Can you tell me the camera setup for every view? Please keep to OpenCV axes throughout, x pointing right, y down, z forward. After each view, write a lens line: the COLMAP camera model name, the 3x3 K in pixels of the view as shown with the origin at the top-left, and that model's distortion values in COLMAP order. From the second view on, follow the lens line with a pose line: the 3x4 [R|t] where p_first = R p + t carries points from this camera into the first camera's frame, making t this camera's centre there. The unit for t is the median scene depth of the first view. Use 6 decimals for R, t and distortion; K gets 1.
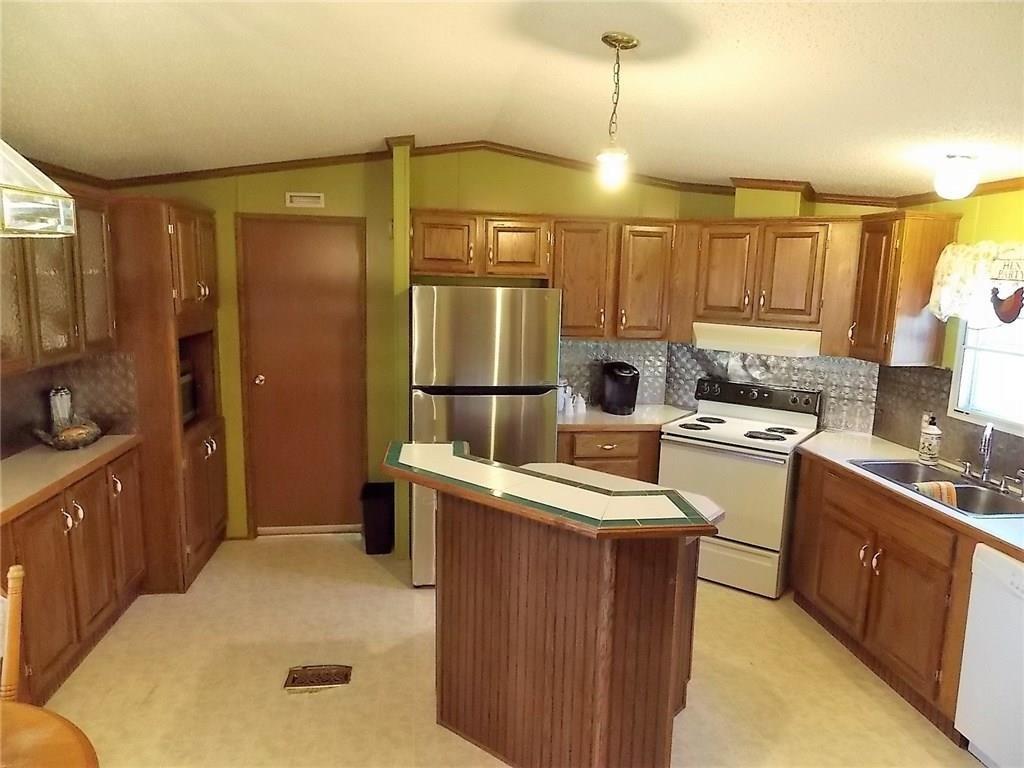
lens RADIAL K [[682.9, 0, 512.8], [0, 682.9, 383.5], [0, 0, 1]] dist [0.012525, -0.013115]
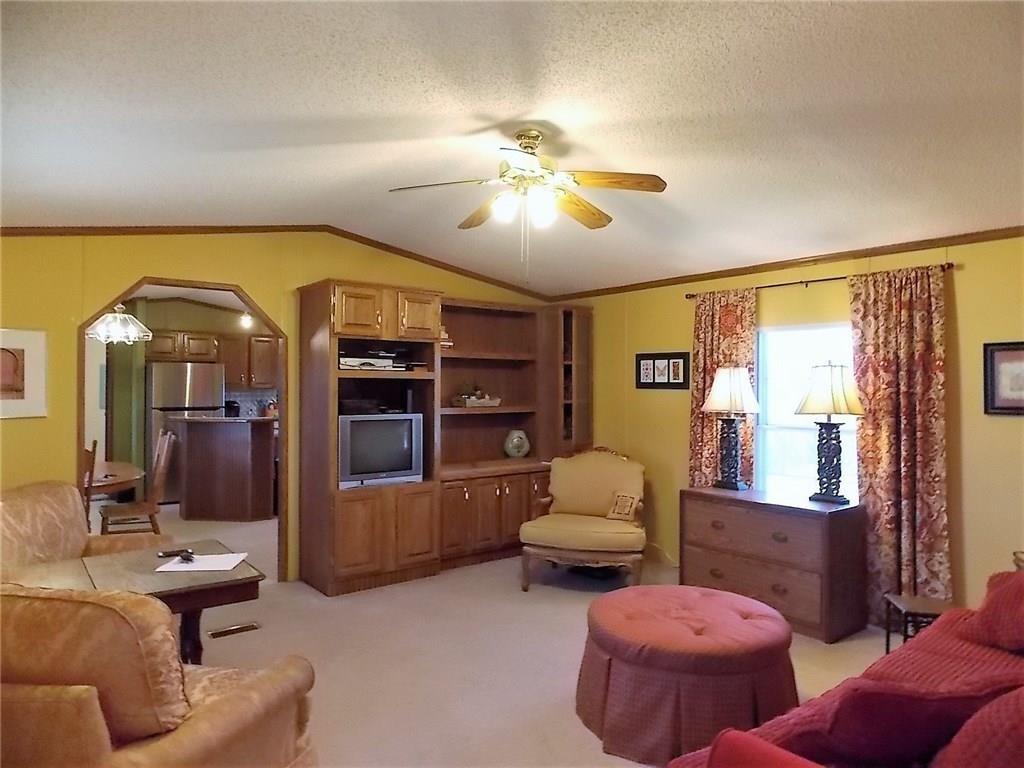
lens RADIAL K [[682.9, 0, 514.9], [0, 682.9, 379.5], [0, 0, 1]] dist [0.012525, -0.013115]
pose [[0.848774, -0.021664, 0.528312, -0.333531], [0.103601, 0.986607, -0.125987, 0.315531], [-0.518507, 0.161668, 0.839651, -1.491899]]
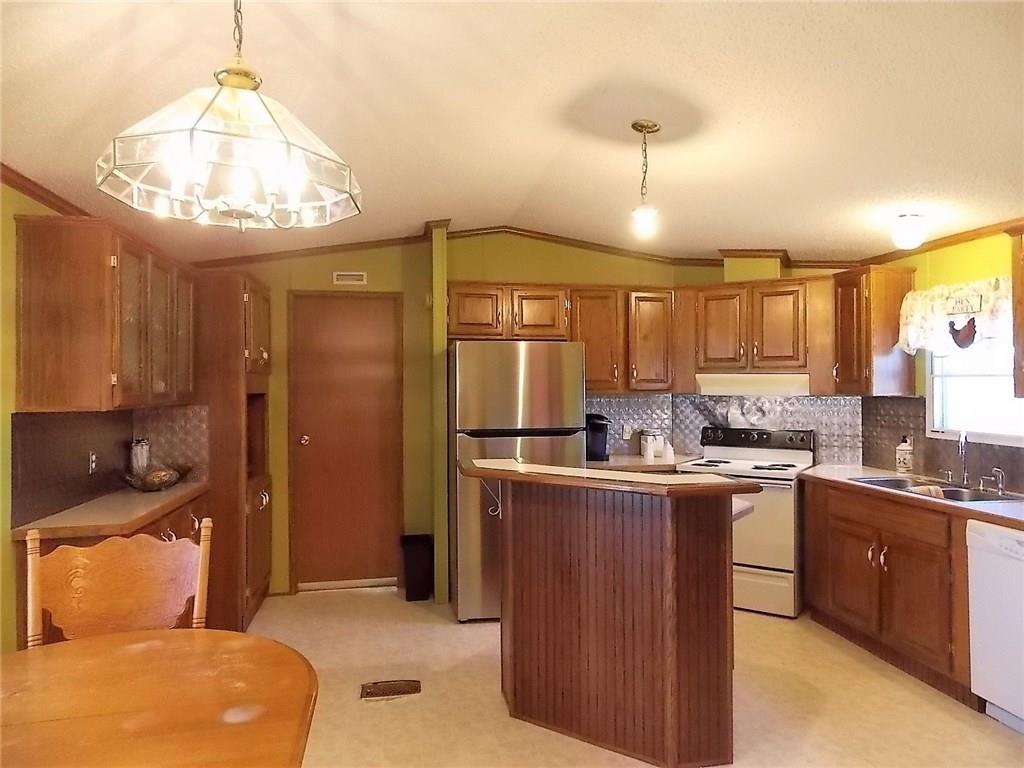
lens RADIAL K [[682.9, 0, 512.7], [0, 682.9, 383.2], [0, 0, 1]] dist [0.012525, -0.013115]
pose [[0.998566, -0.029645, 0.044577, -0.106416], [0.036418, 0.986487, -0.159742, 0.112675], [-0.039239, 0.161137, 0.986152, -0.121225]]
